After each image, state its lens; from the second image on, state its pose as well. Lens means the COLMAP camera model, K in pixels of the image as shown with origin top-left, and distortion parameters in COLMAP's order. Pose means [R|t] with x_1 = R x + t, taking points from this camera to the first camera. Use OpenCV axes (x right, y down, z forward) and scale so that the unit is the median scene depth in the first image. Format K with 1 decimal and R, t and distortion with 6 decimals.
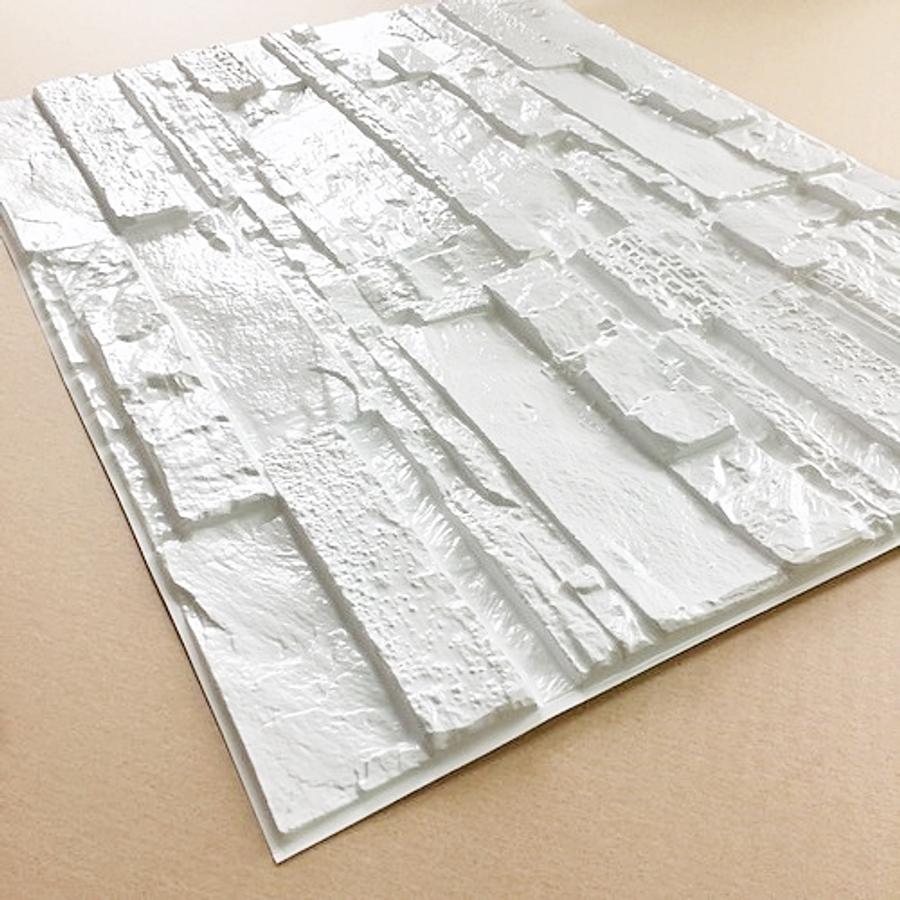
lens RADIAL K [[1064.4, 0, 445.2], [0, 1064.4, 448.3], [0, 0, 1]] dist [0.049690, 0.000000]
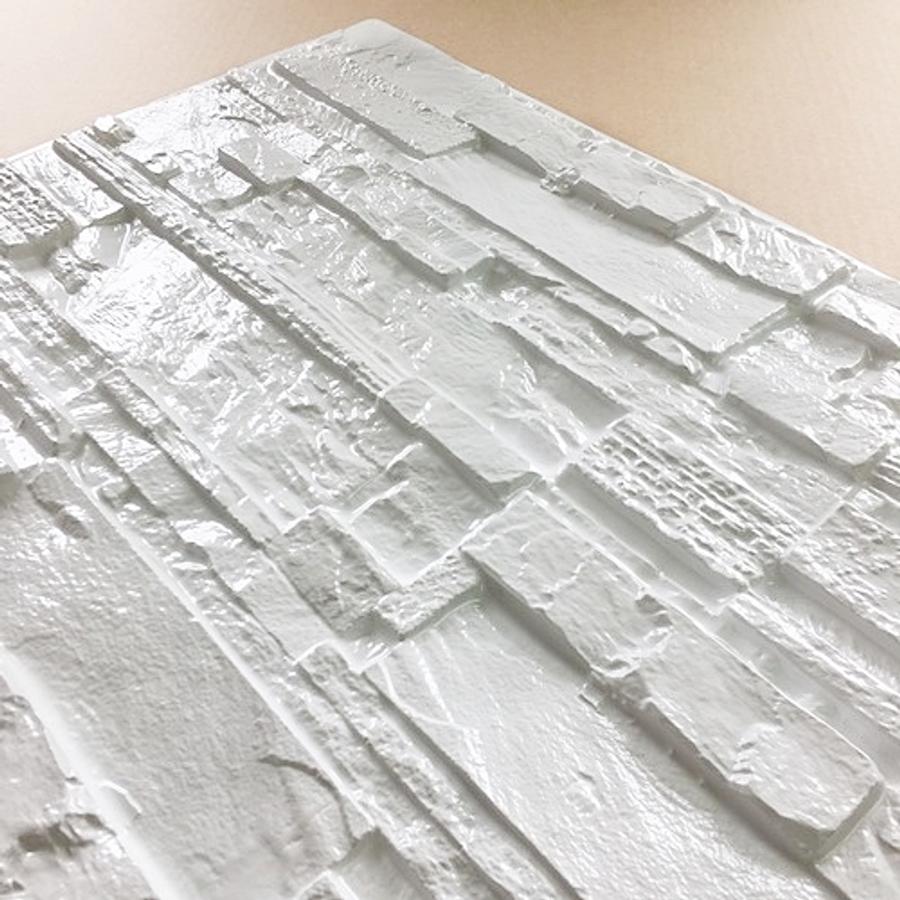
lens RADIAL K [[1064.4, 0, 446.6], [0, 1064.4, 441.3], [0, 0, 1]] dist [0.049690, 0.000000]
pose [[0.975189, -0.162765, 0.150047, -0.069300], [0.150848, 0.984657, 0.087725, -0.280196], [-0.162023, -0.062915, 0.984779, 0.272452]]
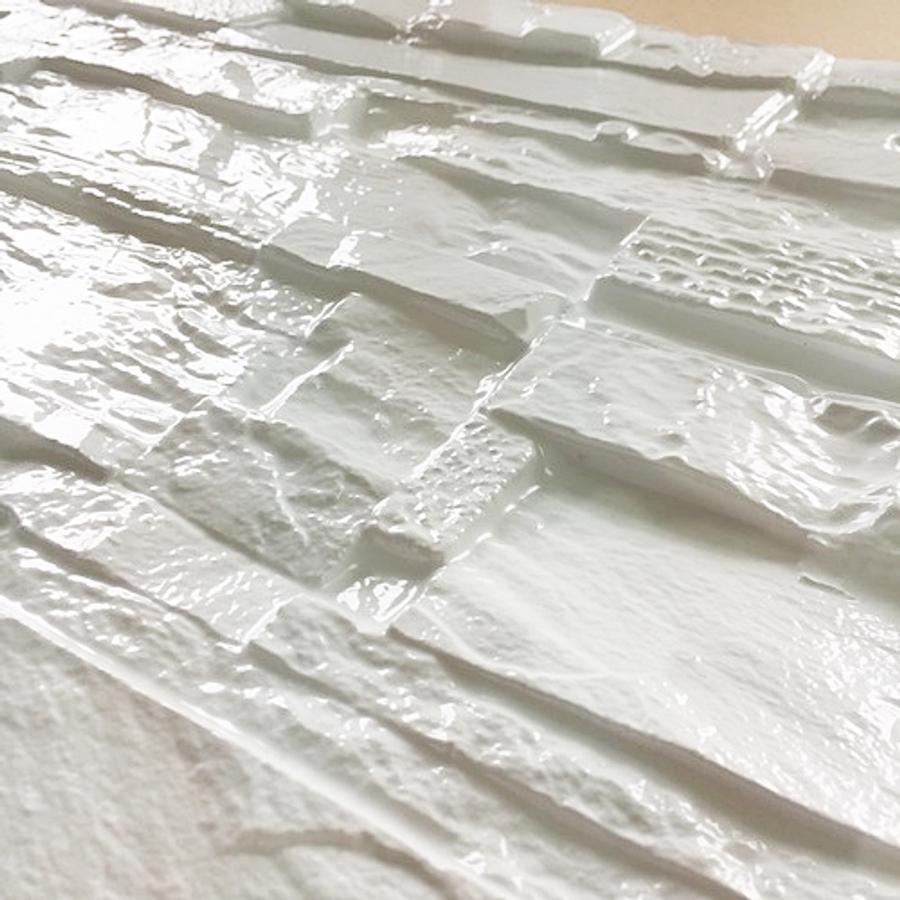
lens RADIAL K [[1064.4, 0, 447.9], [0, 1064.4, 444.9], [0, 0, 1]] dist [0.049690, 0.000000]
pose [[0.866523, -0.300158, 0.398802, -0.138376], [0.325536, 0.945520, 0.004316, -0.141653], [-0.378371, 0.126084, 0.917027, 0.604284]]
